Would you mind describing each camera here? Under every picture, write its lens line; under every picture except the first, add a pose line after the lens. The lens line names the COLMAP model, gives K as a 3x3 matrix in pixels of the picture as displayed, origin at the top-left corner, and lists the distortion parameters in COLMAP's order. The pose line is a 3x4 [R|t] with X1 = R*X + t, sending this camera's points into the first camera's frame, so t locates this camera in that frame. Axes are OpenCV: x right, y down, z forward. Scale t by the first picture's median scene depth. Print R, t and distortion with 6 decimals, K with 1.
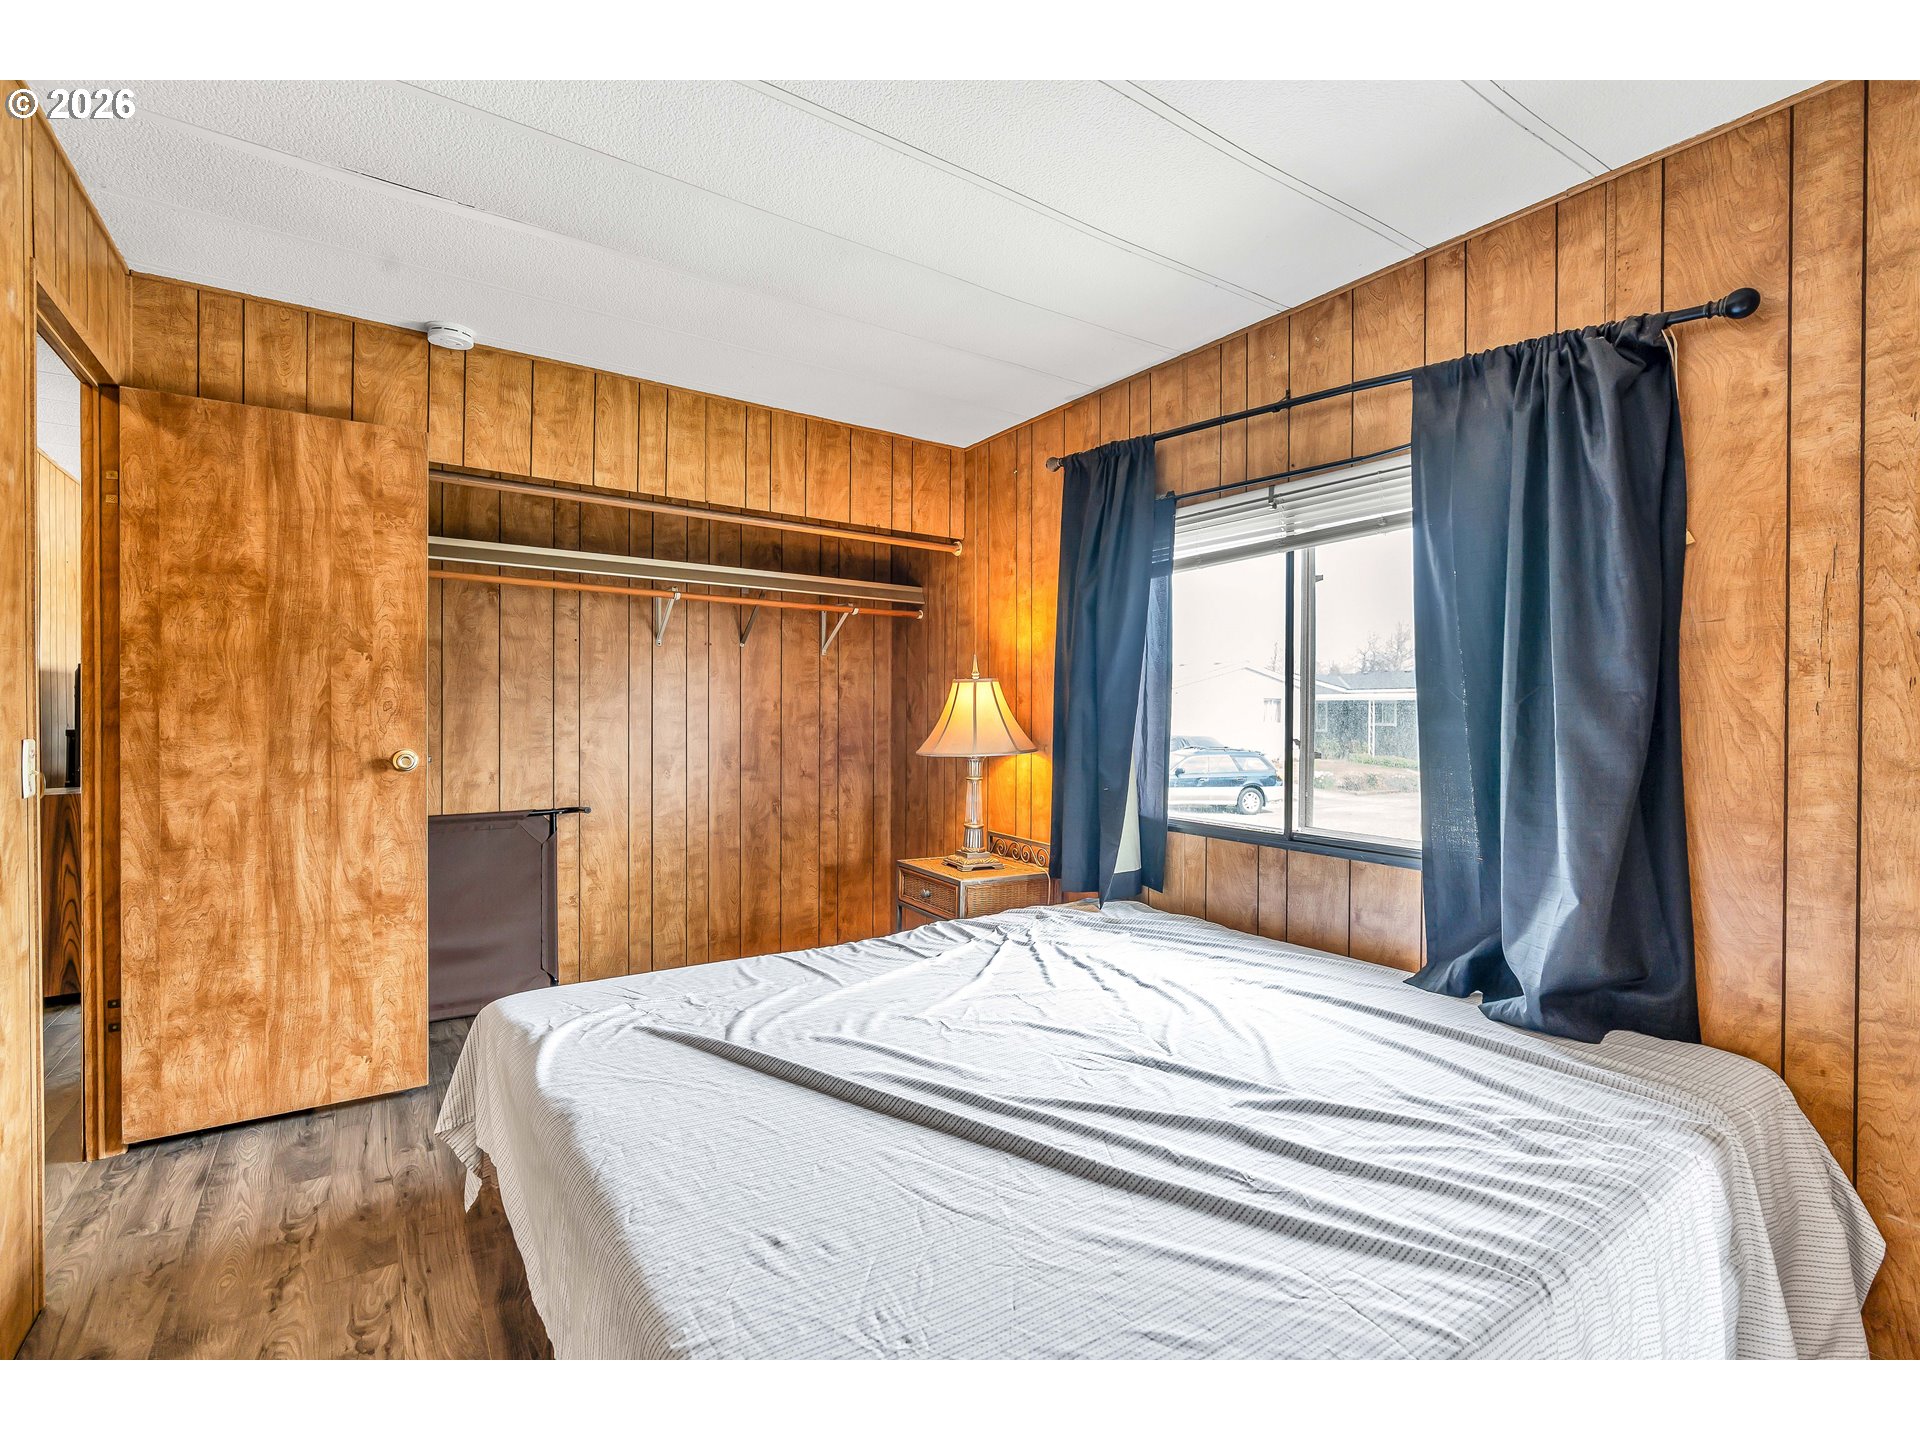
lens RADIAL K [[870.5, 0, 968.0], [0, 870.5, 719.1], [0, 0, 1]] dist [-0.010752, 0.001060]
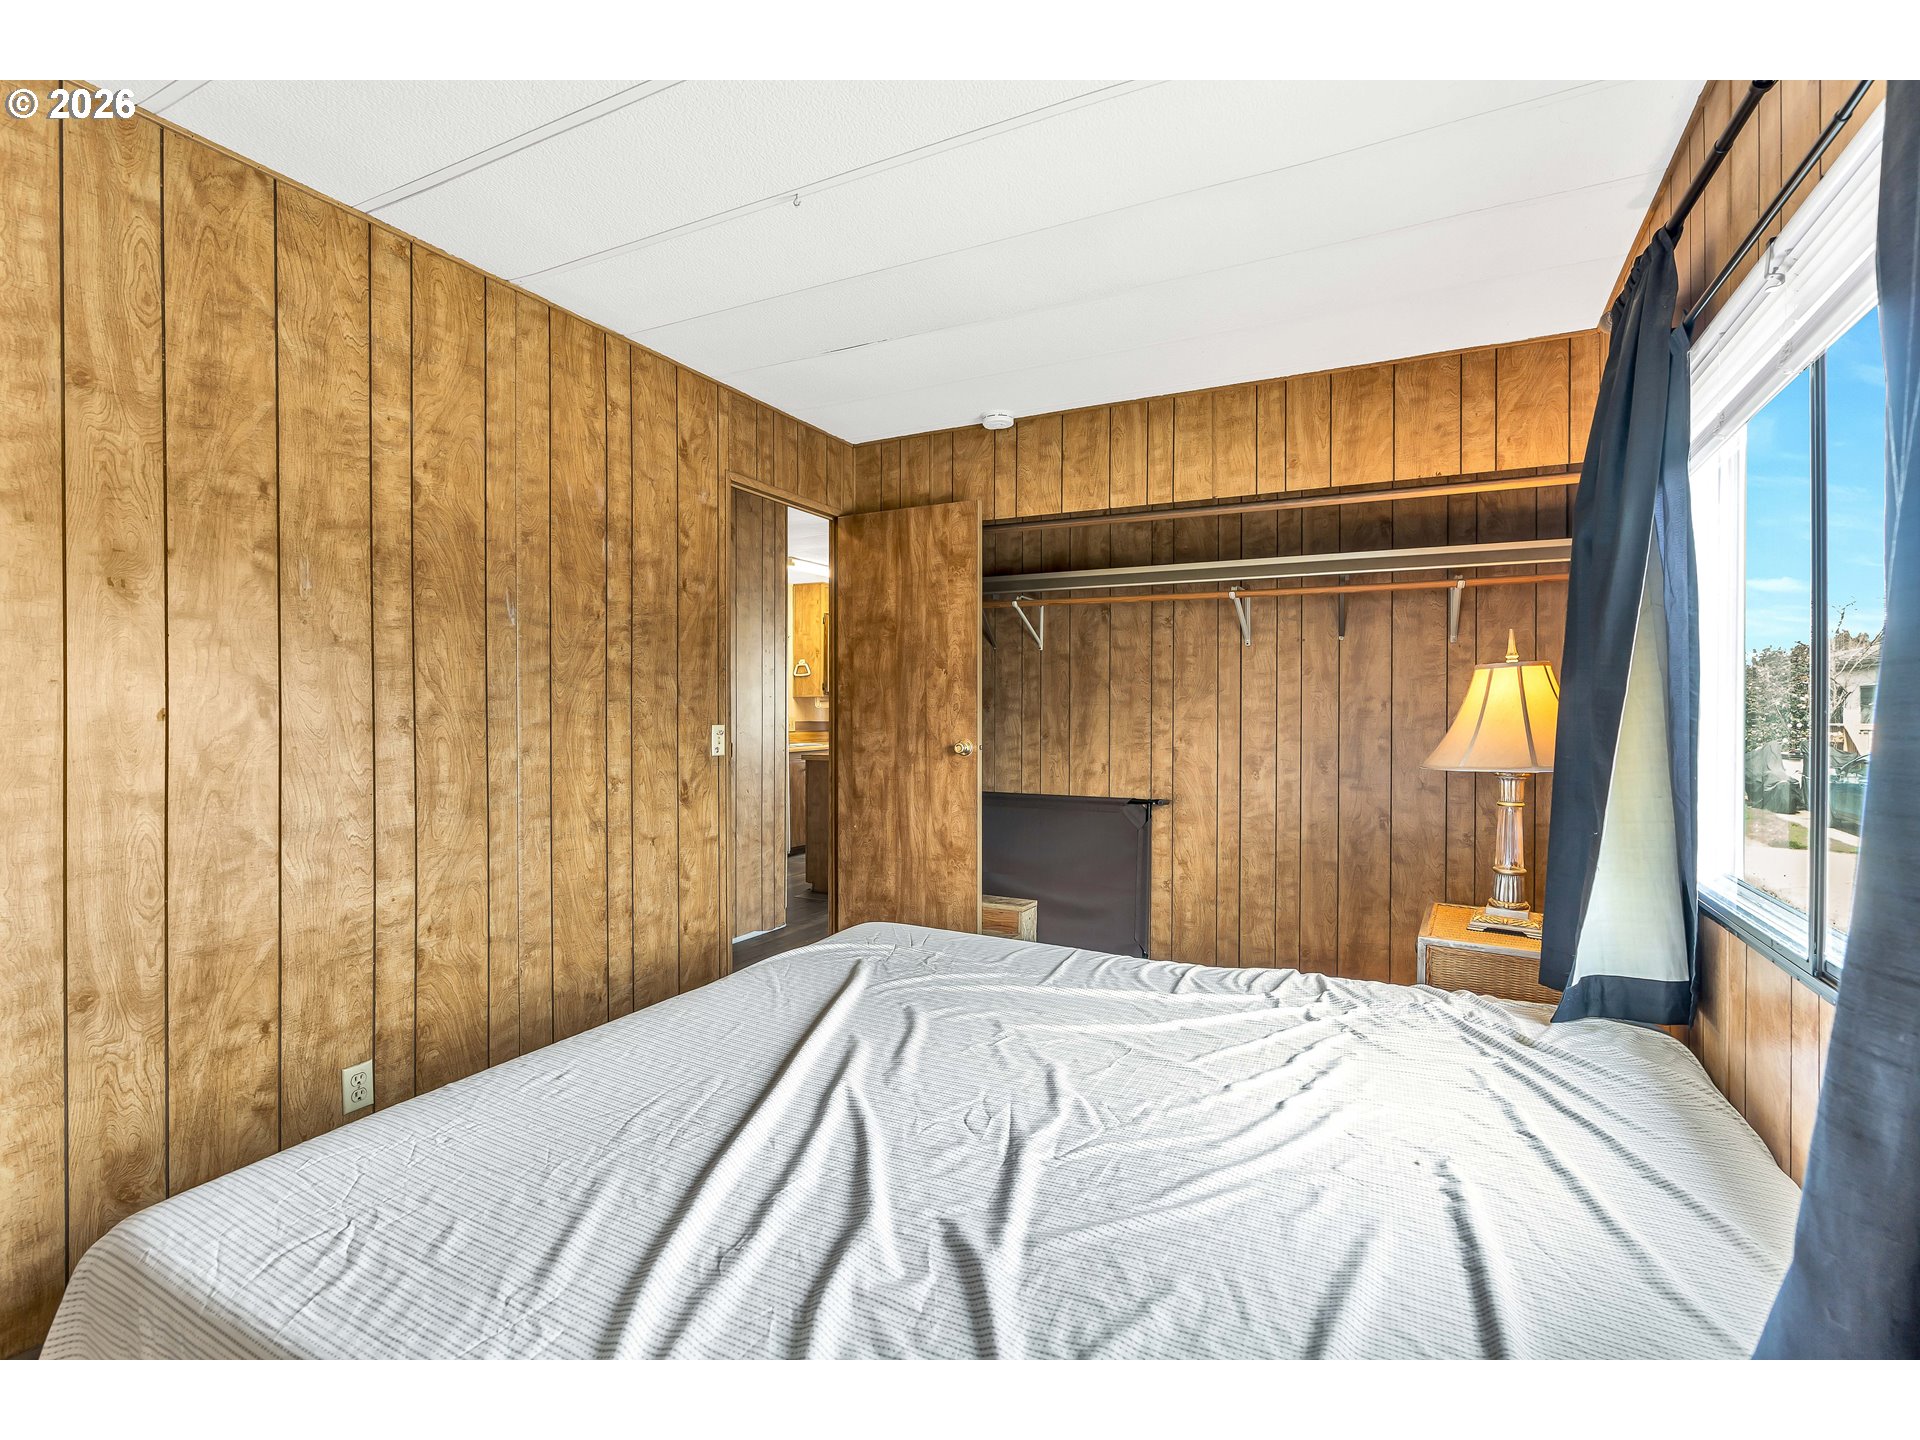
lens RADIAL K [[870.5, 0, 966.1], [0, 870.5, 716.9], [0, 0, 1]] dist [-0.010752, 0.001060]
pose [[0.481136, 0.001917, -0.876644, 0.405982], [-0.008581, 0.999960, -0.002524, 0.002765], [0.876604, 0.008737, 0.481133, 0.268309]]
